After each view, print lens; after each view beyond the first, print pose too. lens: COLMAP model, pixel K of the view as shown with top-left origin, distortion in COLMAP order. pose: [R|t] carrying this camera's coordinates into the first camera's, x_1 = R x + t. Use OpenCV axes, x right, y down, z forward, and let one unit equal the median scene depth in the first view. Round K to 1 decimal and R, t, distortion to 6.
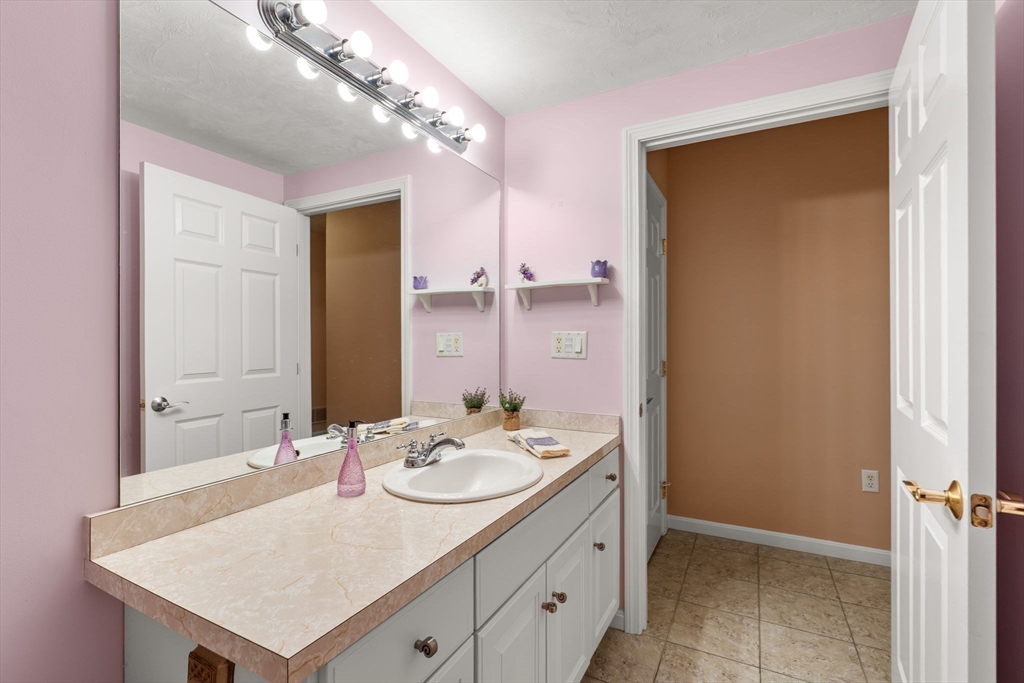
lens RADIAL K [[463.0, 0, 509.1], [0, 463.0, 339.0], [0, 0, 1]] dist [-0.002731, 0.000325]
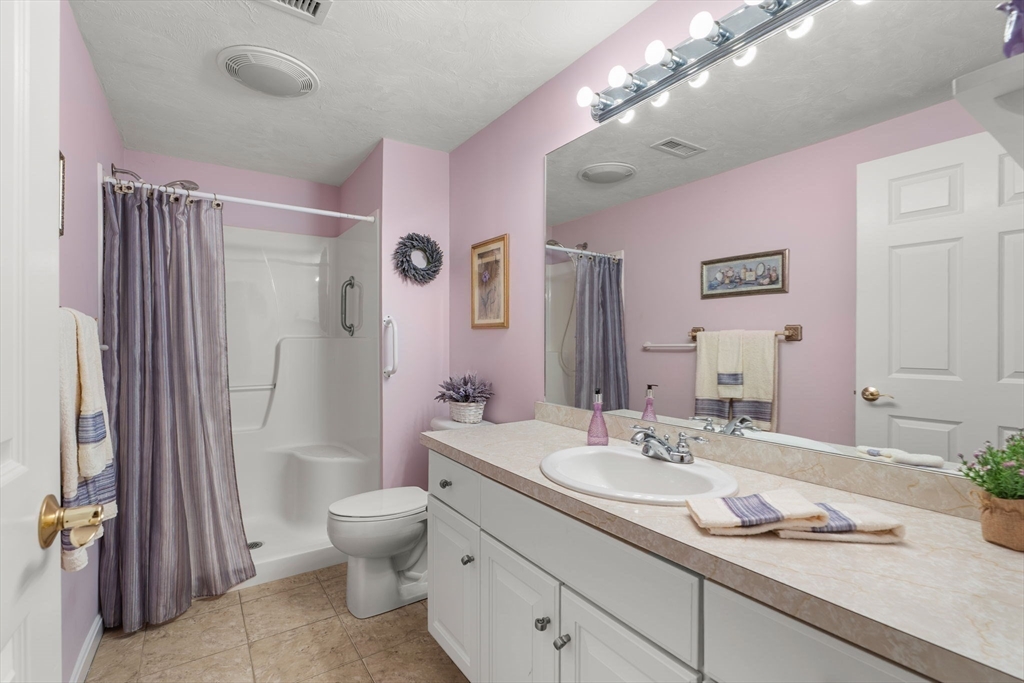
lens RADIAL K [[470.3, 0, 510.4], [0, 470.3, 339.1], [0, 0, 1]] dist [-0.003804, 0.001119]
pose [[-0.461116, 0.001544, -0.887339, 0.512537], [0.004456, 0.999990, -0.000576, 0.016229], [0.887329, -0.004220, -0.461118, 0.750019]]
